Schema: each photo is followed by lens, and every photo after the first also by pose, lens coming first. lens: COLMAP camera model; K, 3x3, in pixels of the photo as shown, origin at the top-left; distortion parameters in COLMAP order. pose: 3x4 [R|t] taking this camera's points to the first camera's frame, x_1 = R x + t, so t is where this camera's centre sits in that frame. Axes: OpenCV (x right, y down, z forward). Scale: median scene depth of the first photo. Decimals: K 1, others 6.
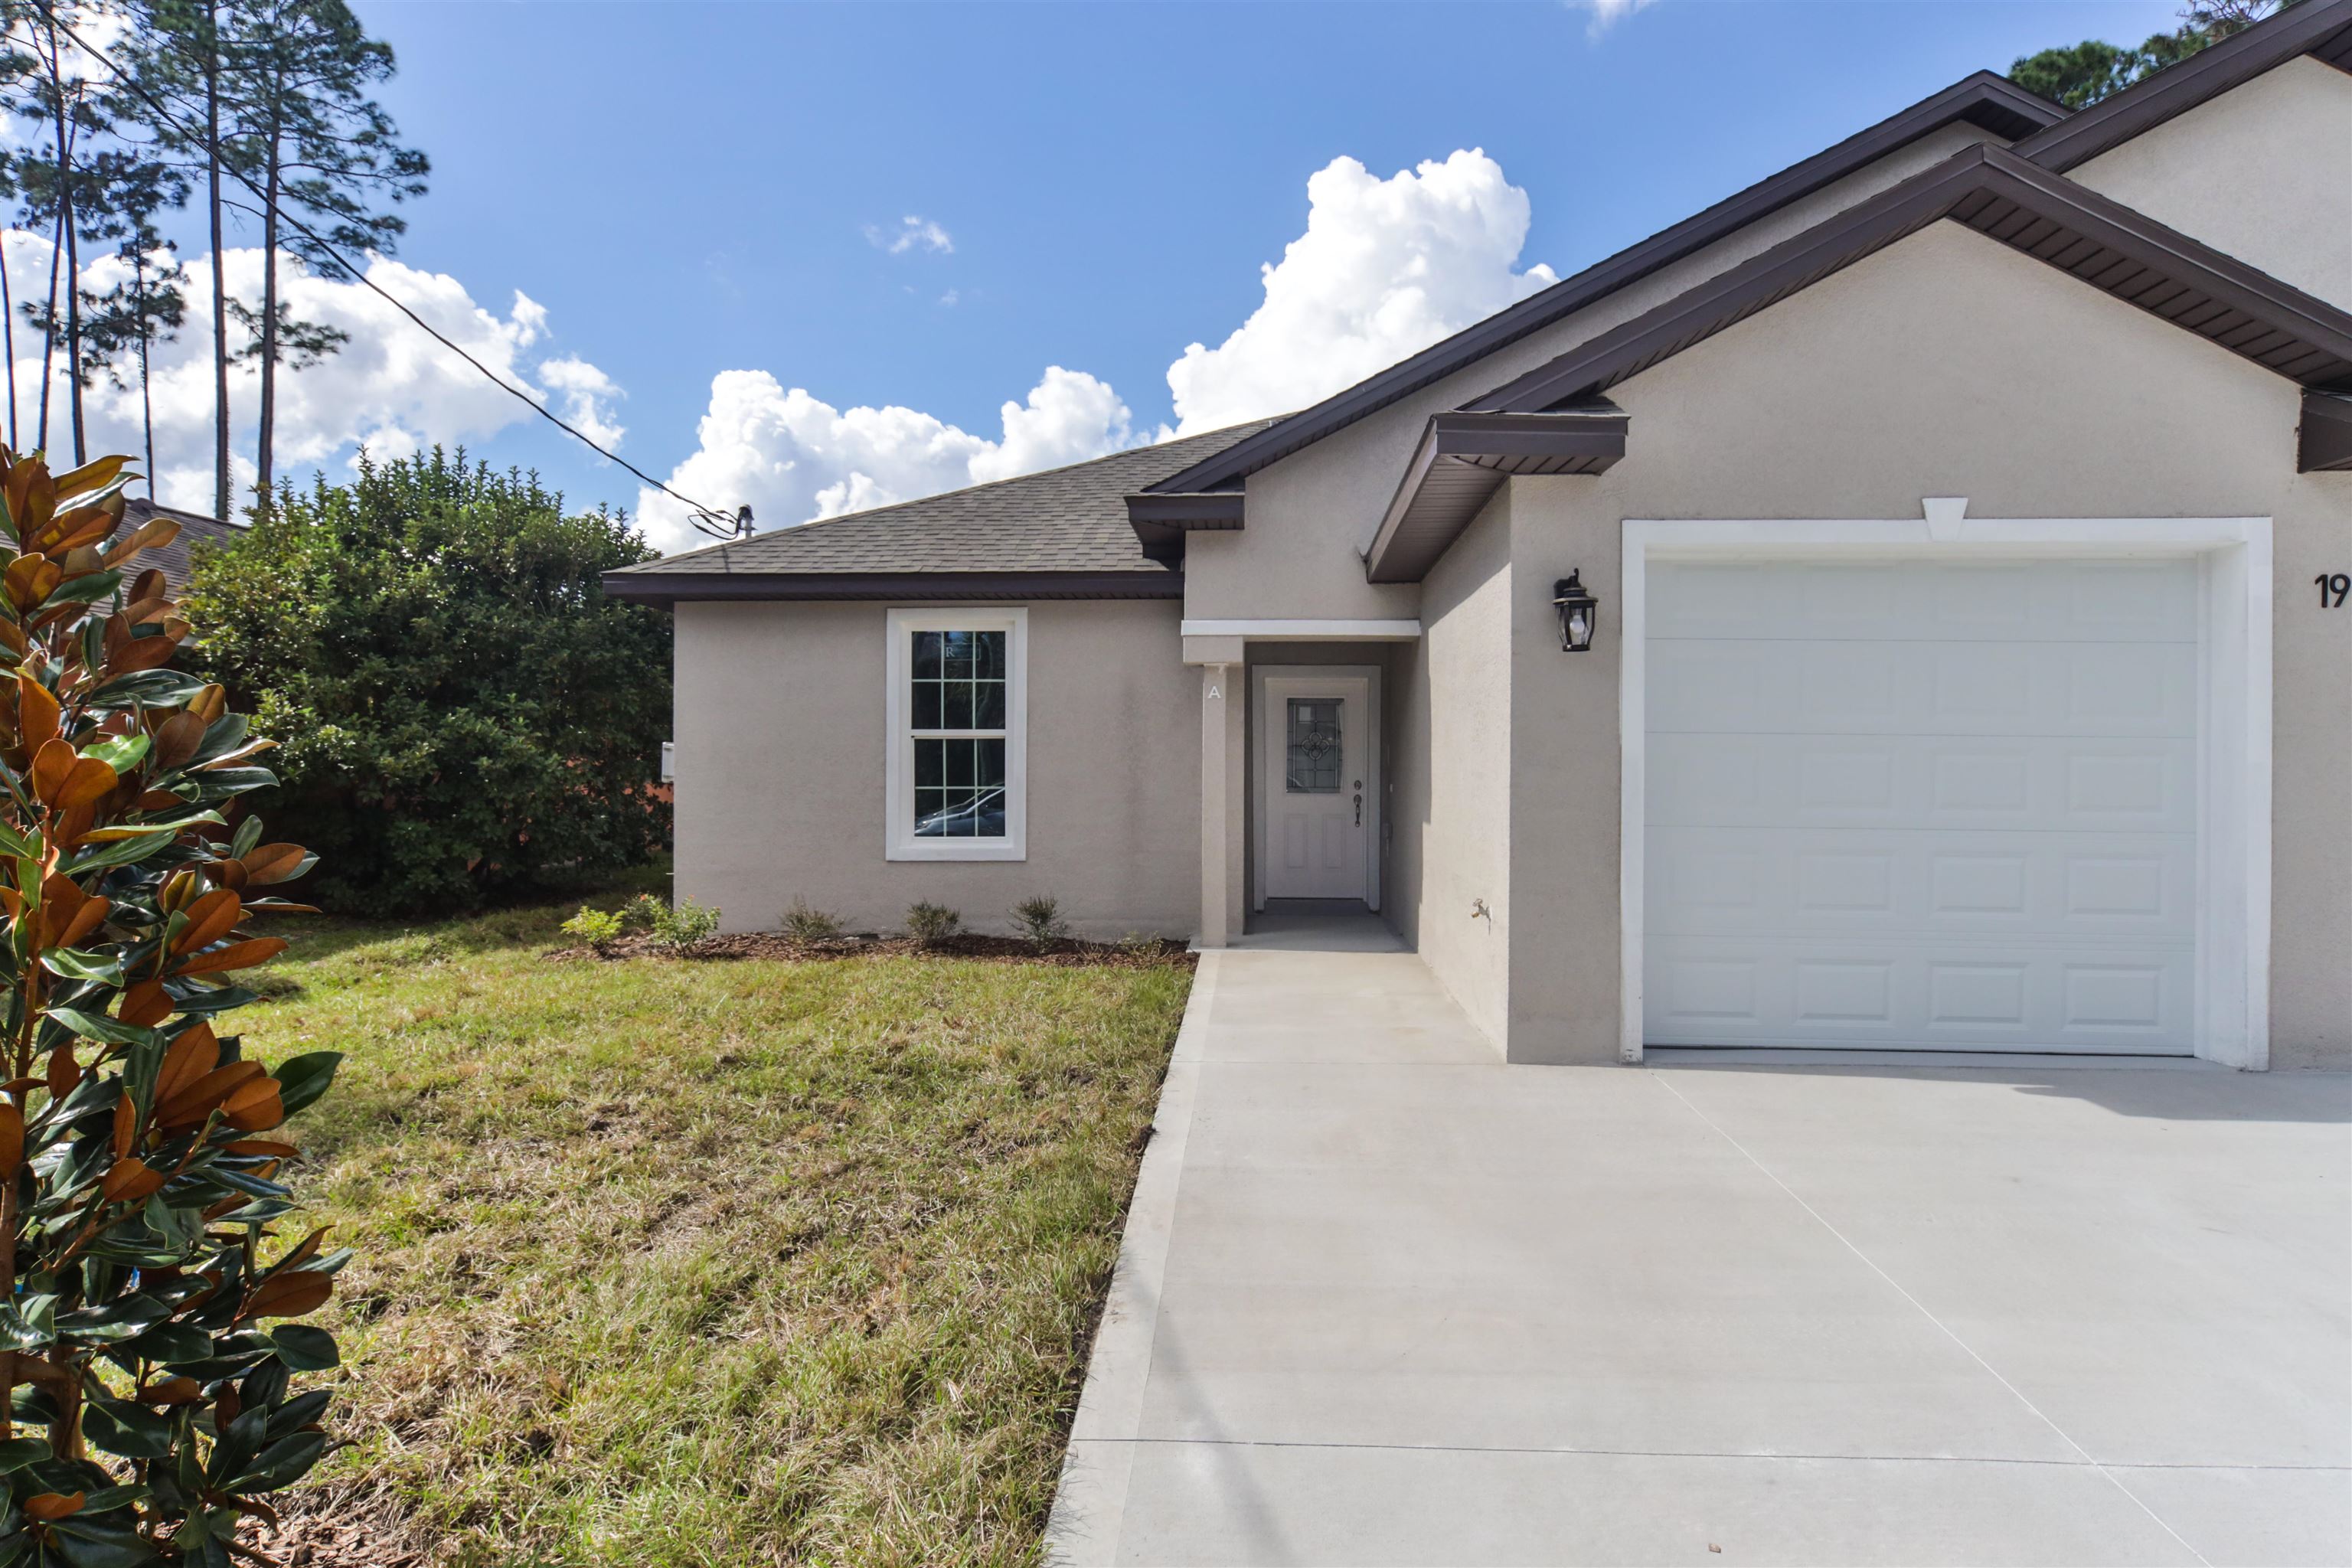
lens RADIAL K [[1186.0, 0, 1209.3], [0, 1186.0, 769.4], [0, 0, 1]] dist [-0.001420, 0.002226]
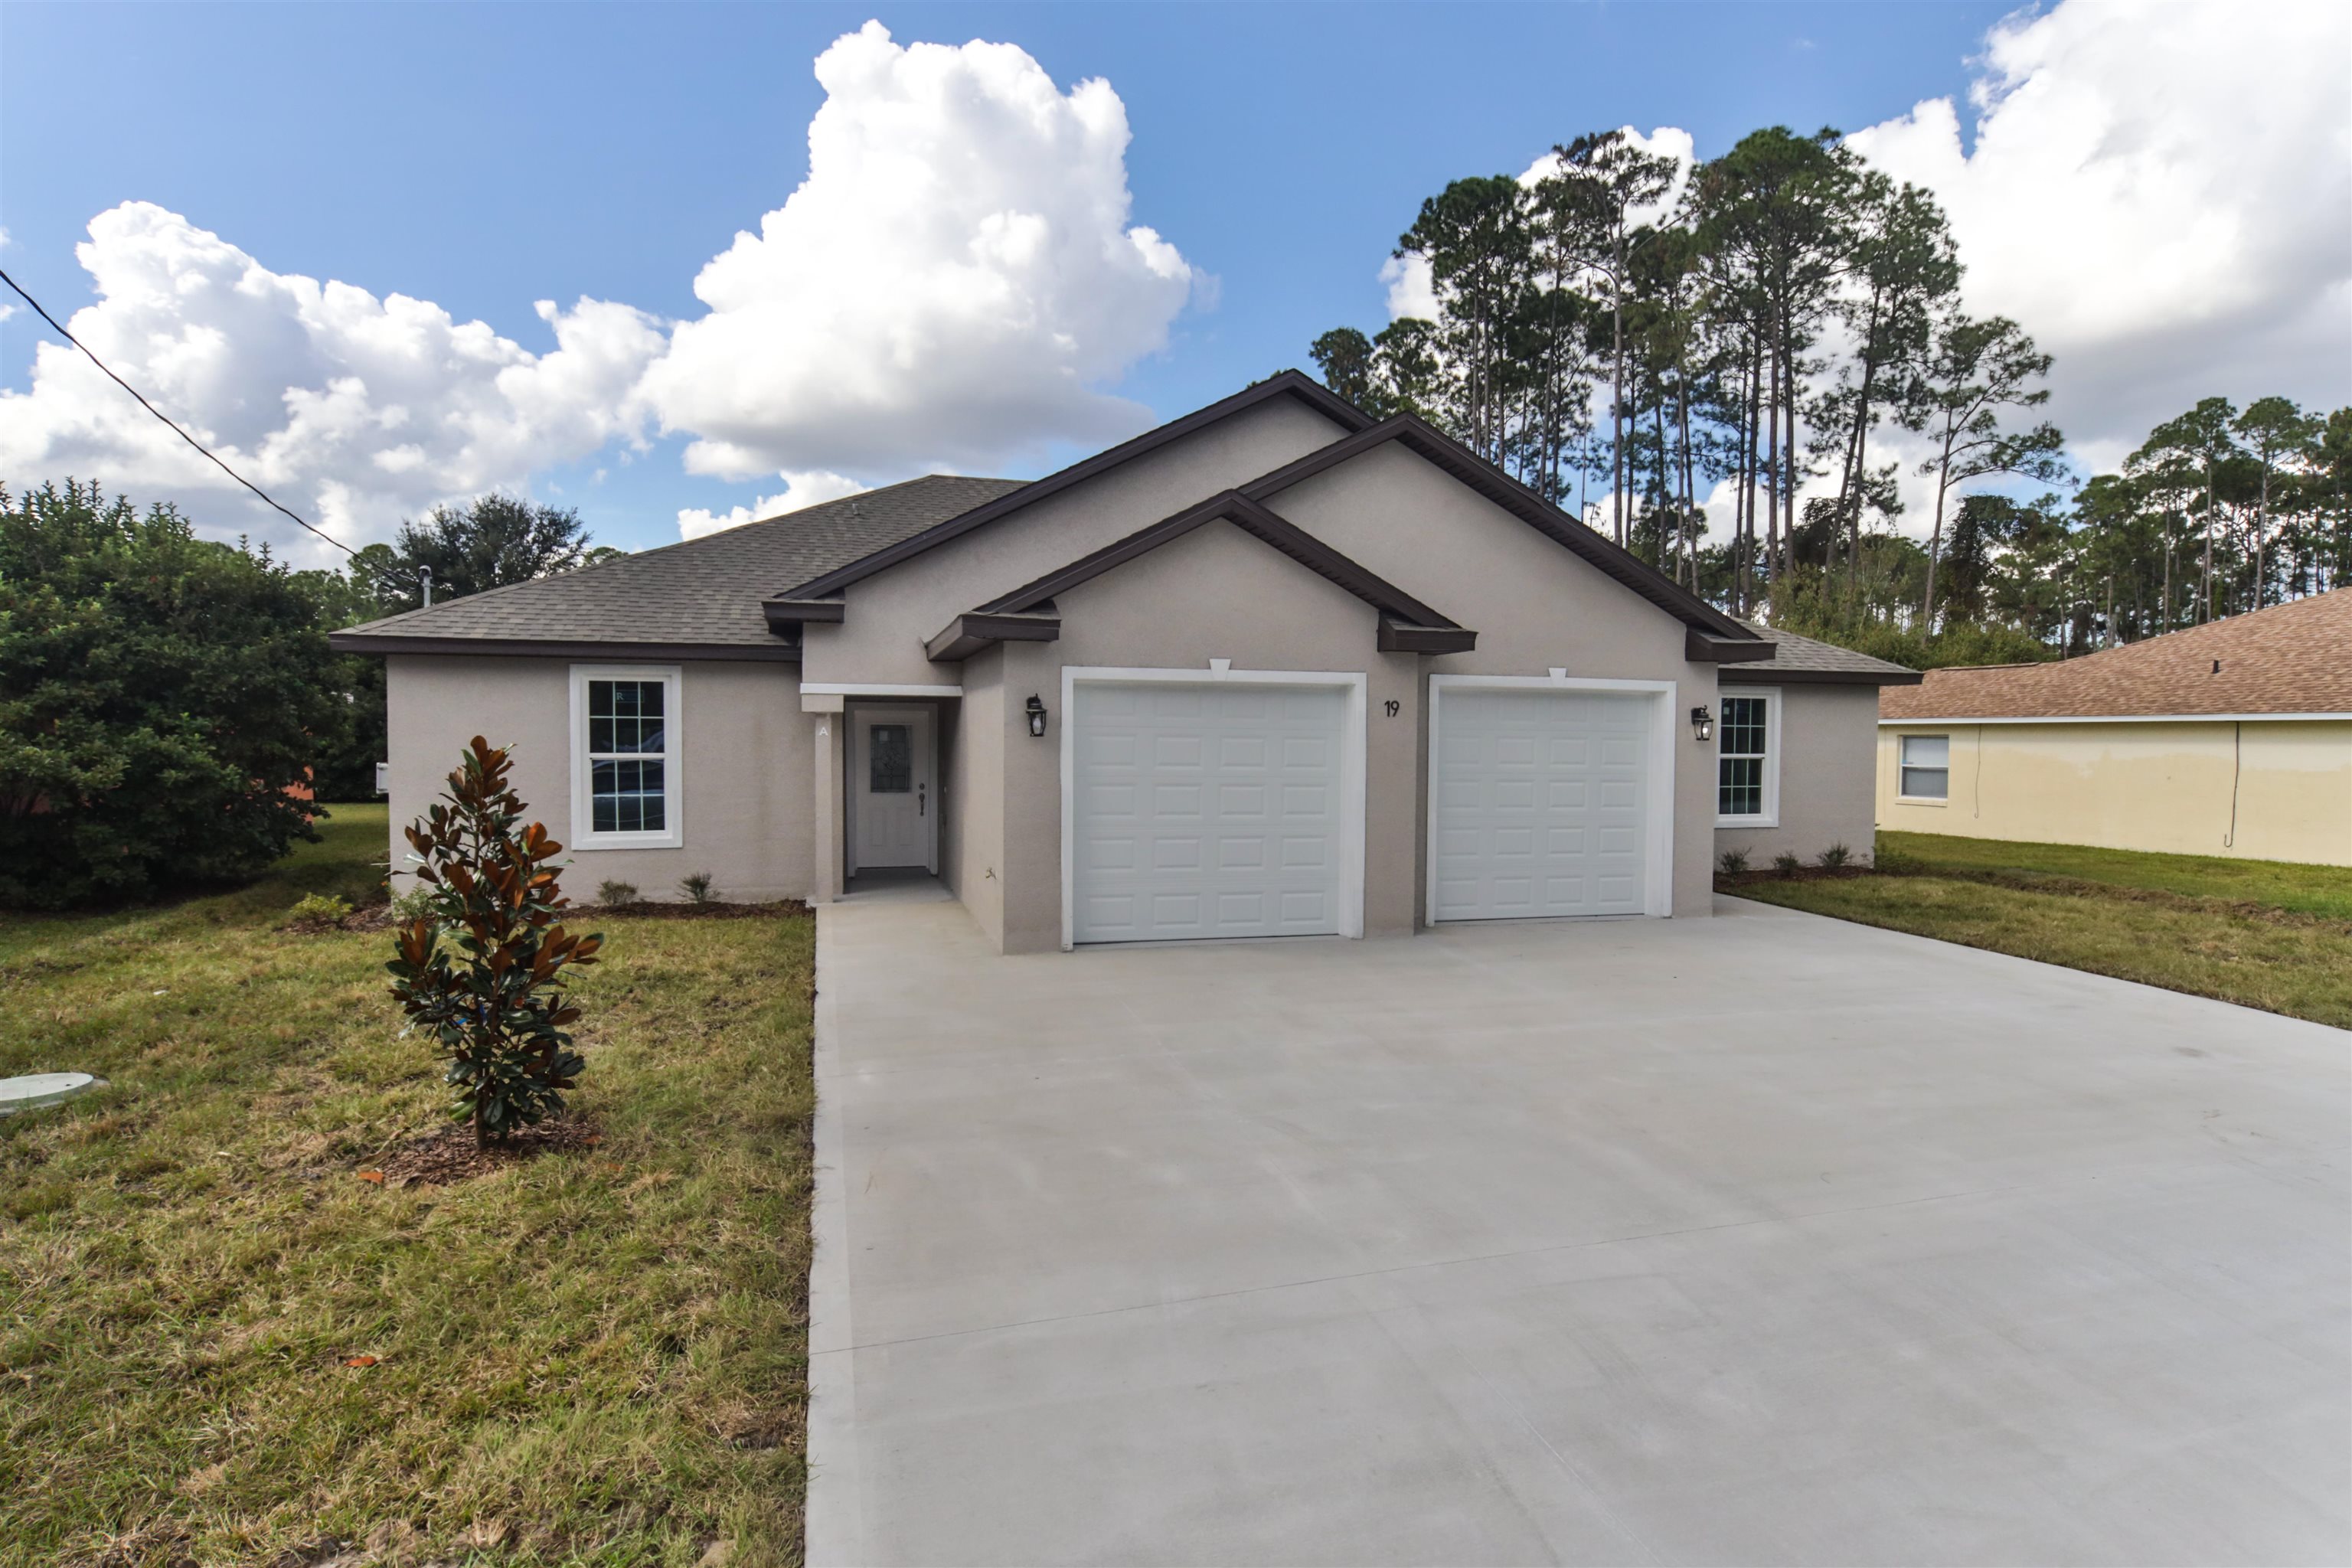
lens RADIAL K [[1171.2, 0, 1143.2], [0, 1171.2, 773.3], [0, 0, 1]] dist [-0.004149, 0.000227]
pose [[0.952390, -0.007491, 0.304791, -0.049004], [-0.003311, 0.999385, 0.034910, -0.052101], [-0.304865, -0.034258, 0.951779, -0.406317]]
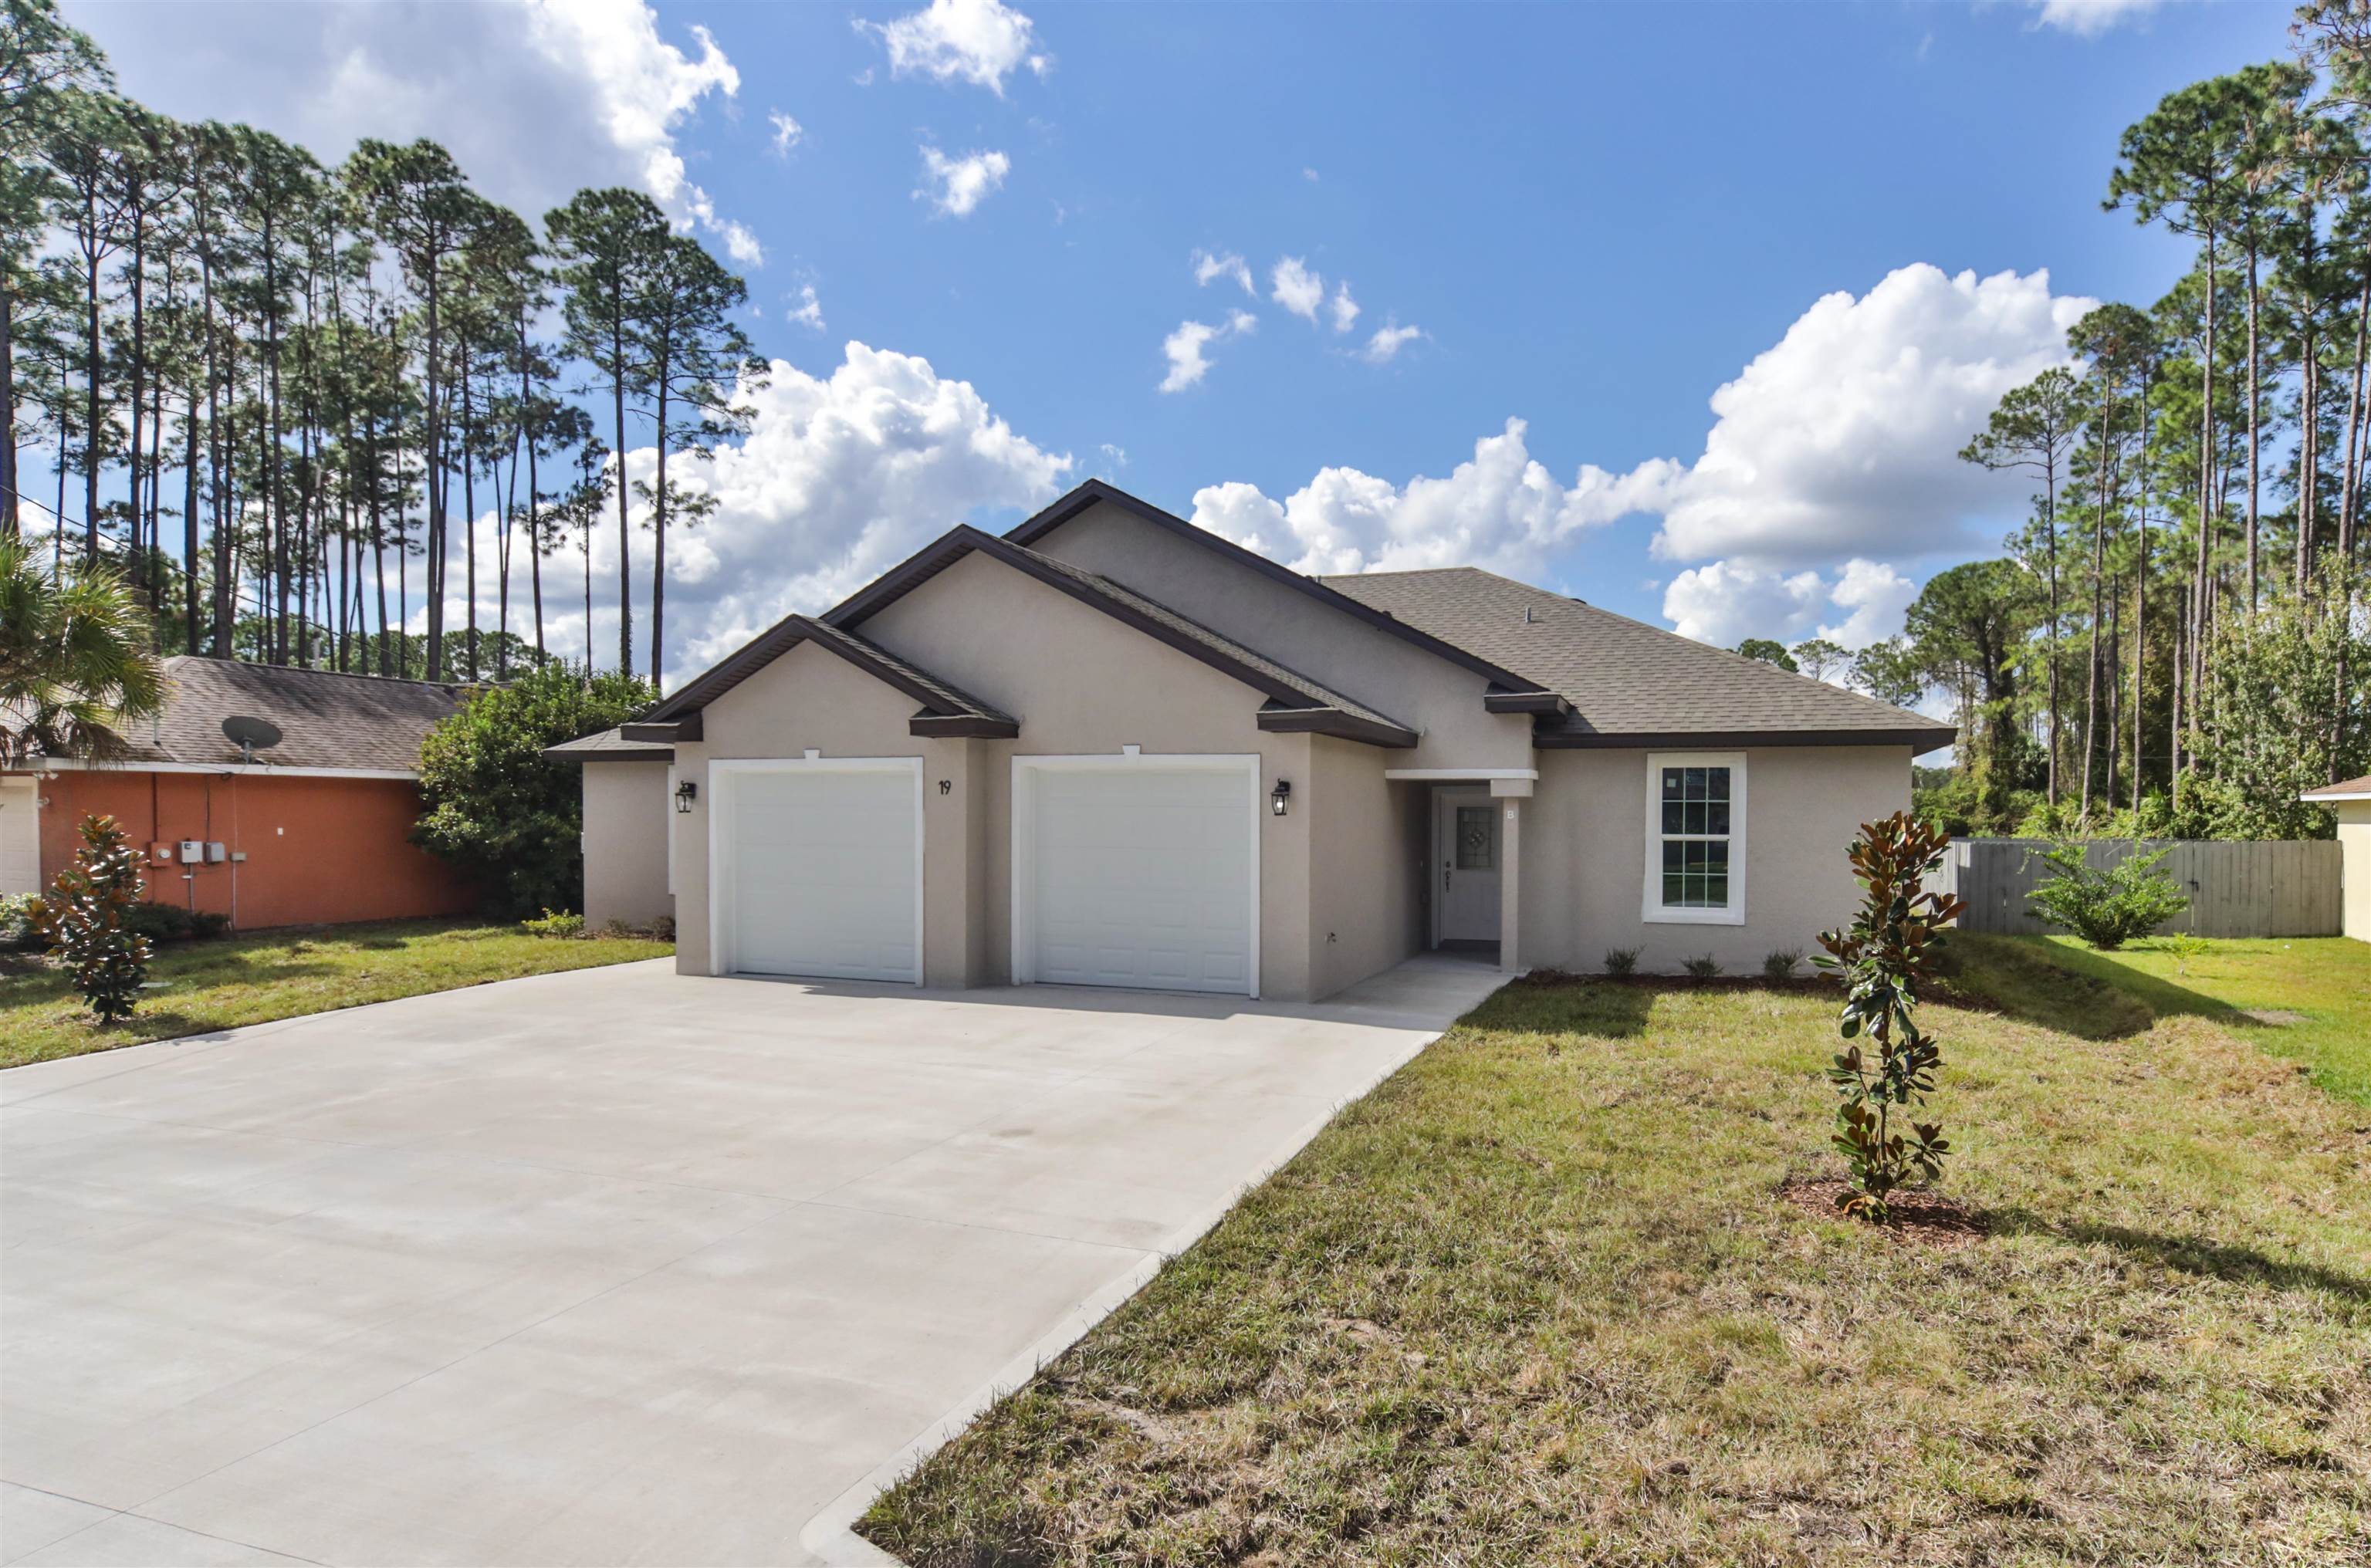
lens RADIAL K [[1210.3, 0, 1334.0], [0, 1210.3, 844.7], [0, 0, 1]] dist [0.000467, 0.000460]
pose [[0.966299, 0.007969, -0.257298, 1.119935], [-0.001769, 0.999703, 0.024319, -0.046850], [0.257415, -0.023044, 0.966026, -0.556976]]
